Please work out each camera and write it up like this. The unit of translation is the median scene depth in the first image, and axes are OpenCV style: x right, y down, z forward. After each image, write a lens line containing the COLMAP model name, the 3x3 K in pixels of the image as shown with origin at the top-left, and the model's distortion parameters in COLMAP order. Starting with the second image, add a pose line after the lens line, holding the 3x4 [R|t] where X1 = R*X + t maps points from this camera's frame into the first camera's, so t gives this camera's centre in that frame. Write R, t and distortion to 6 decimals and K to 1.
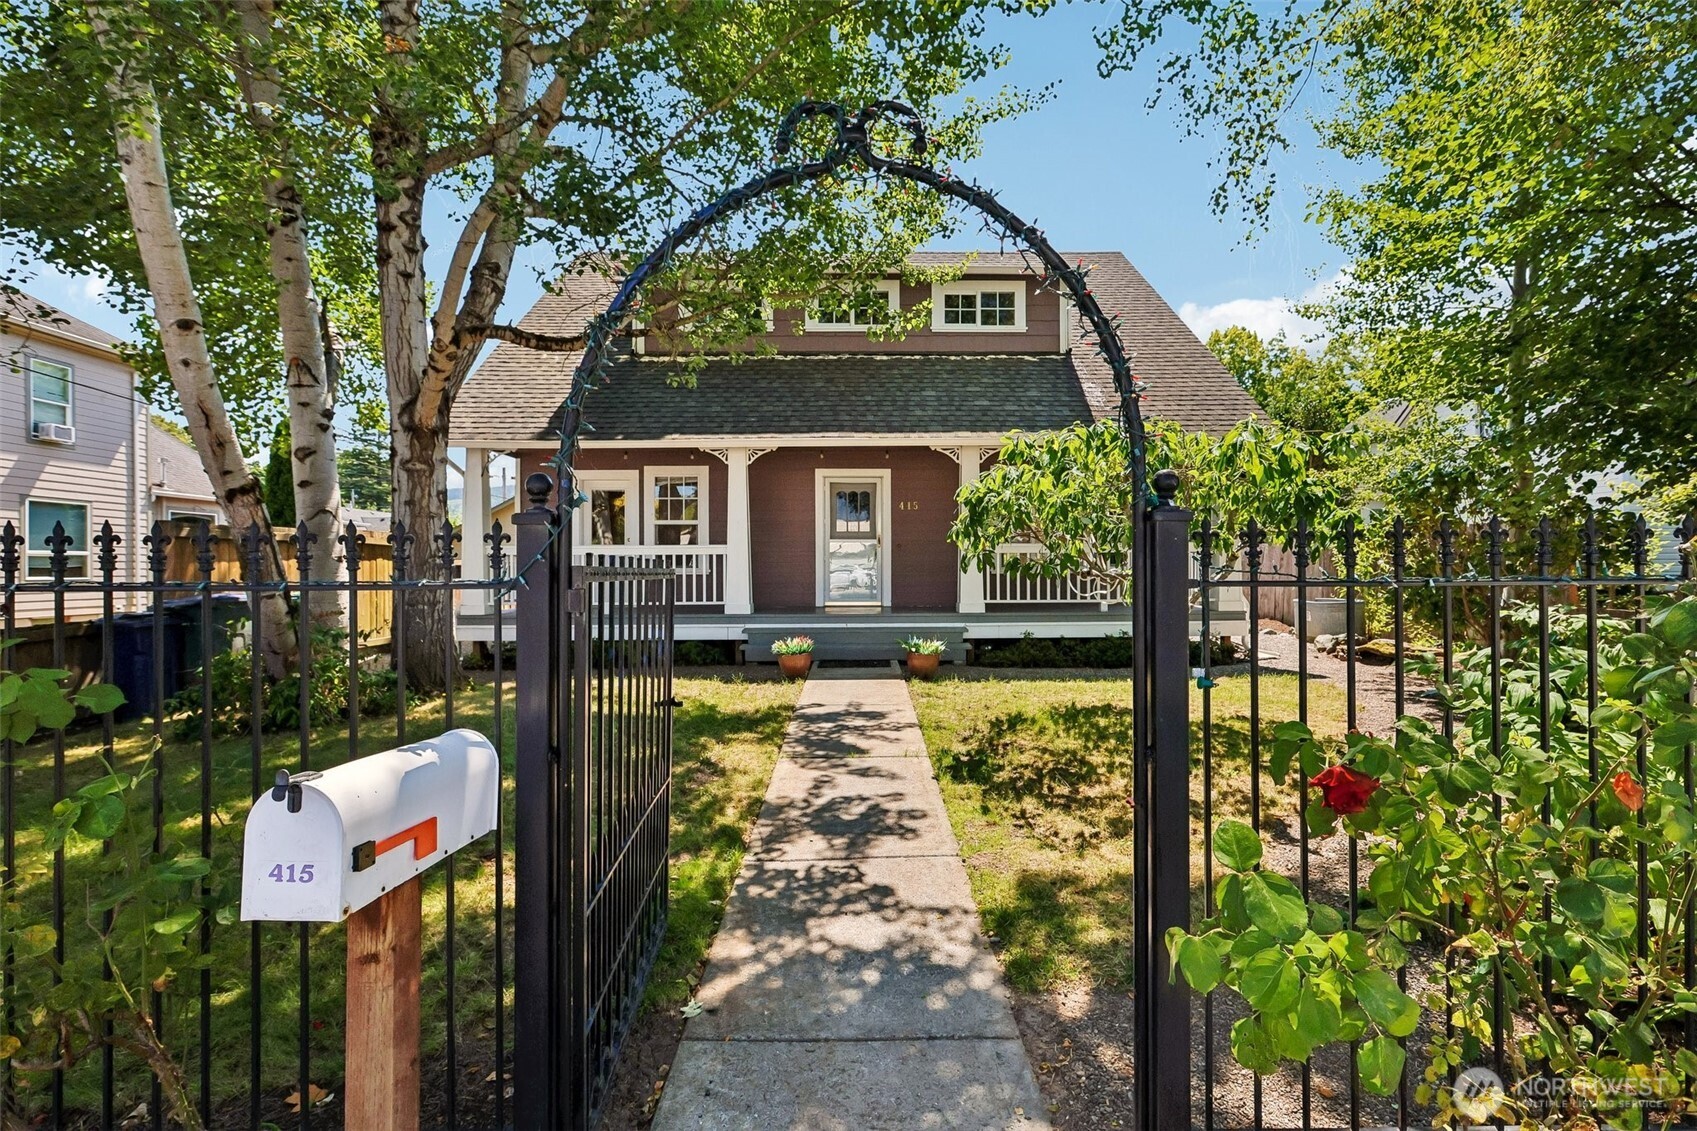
lens RADIAL K [[761.5, 0, 857.2], [0, 761.5, 567.6], [0, 0, 1]] dist [-0.000279, 0.000046]
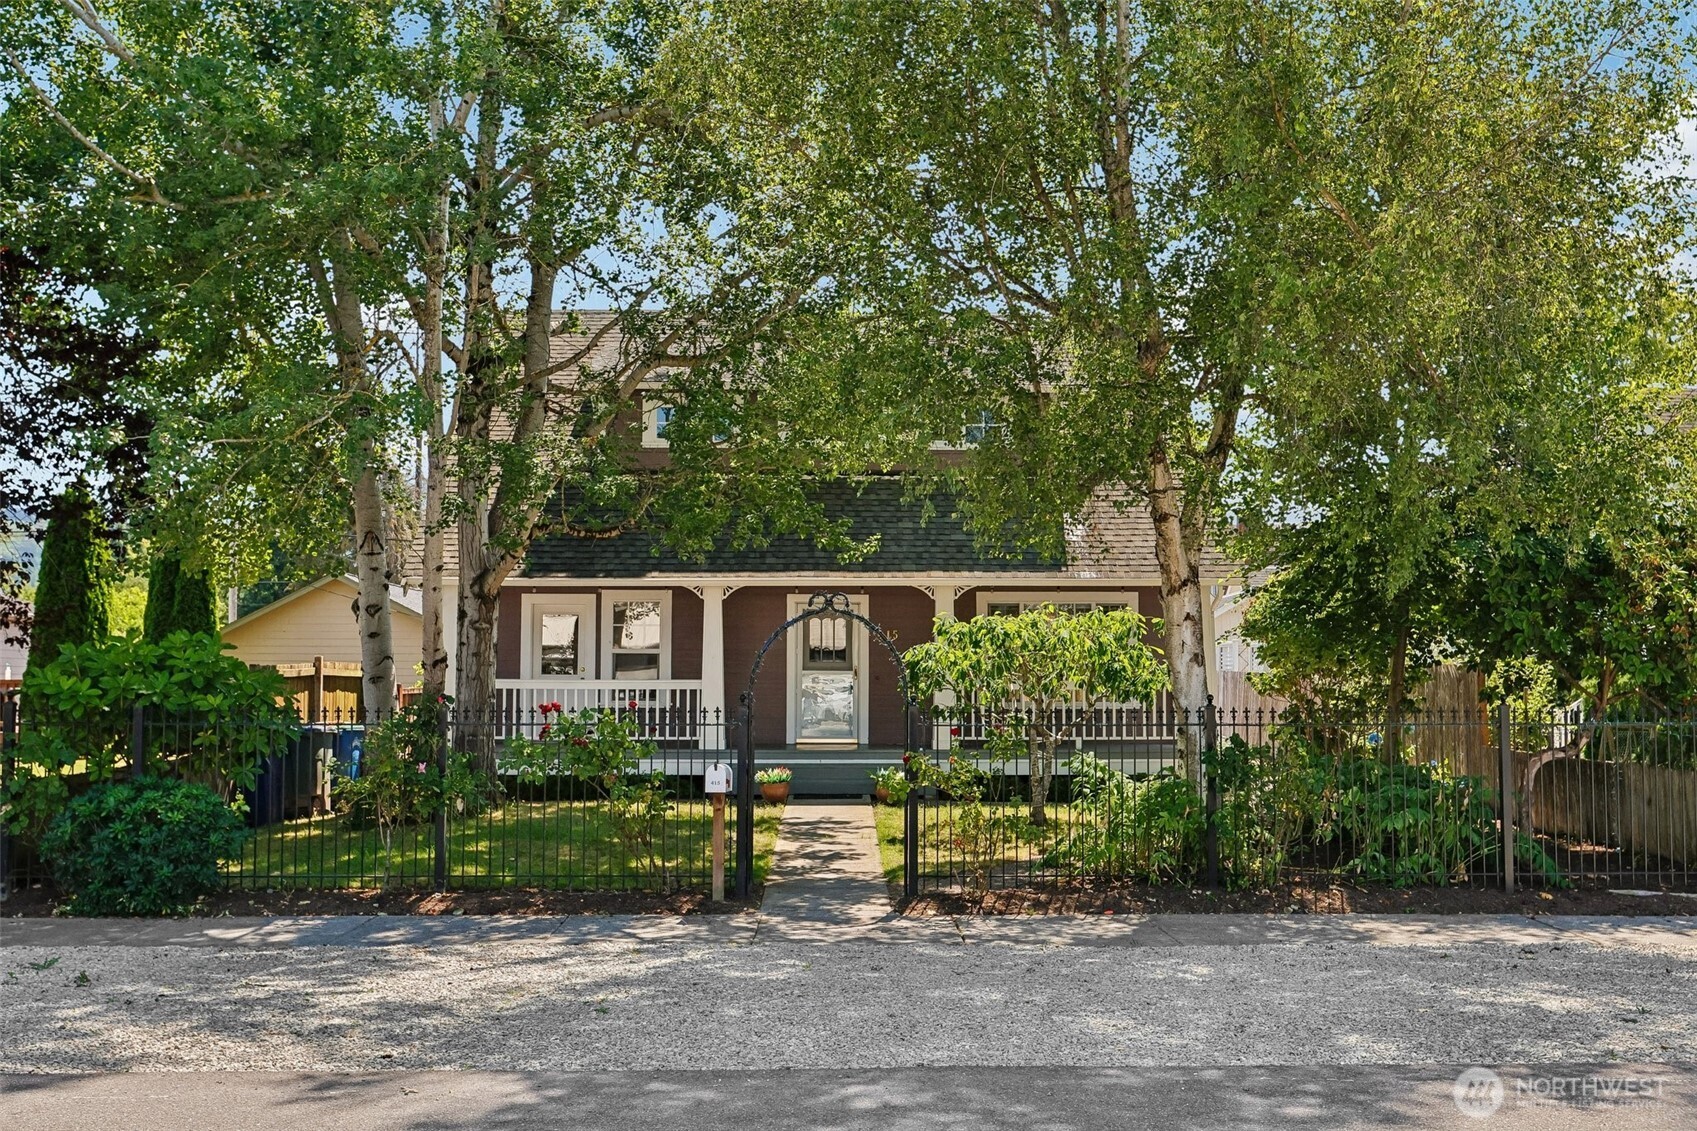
lens RADIAL K [[3432.6, 0, 848.5], [0, 3432.6, 565.5], [0, 0, 1]] dist [-0.007531, 0.018238]
pose [[0.999958, 0.009049, -0.001141, 0.026352], [-0.009065, 0.999836, -0.015699, -0.113852], [0.000999, 0.015709, 0.999876, -3.589310]]
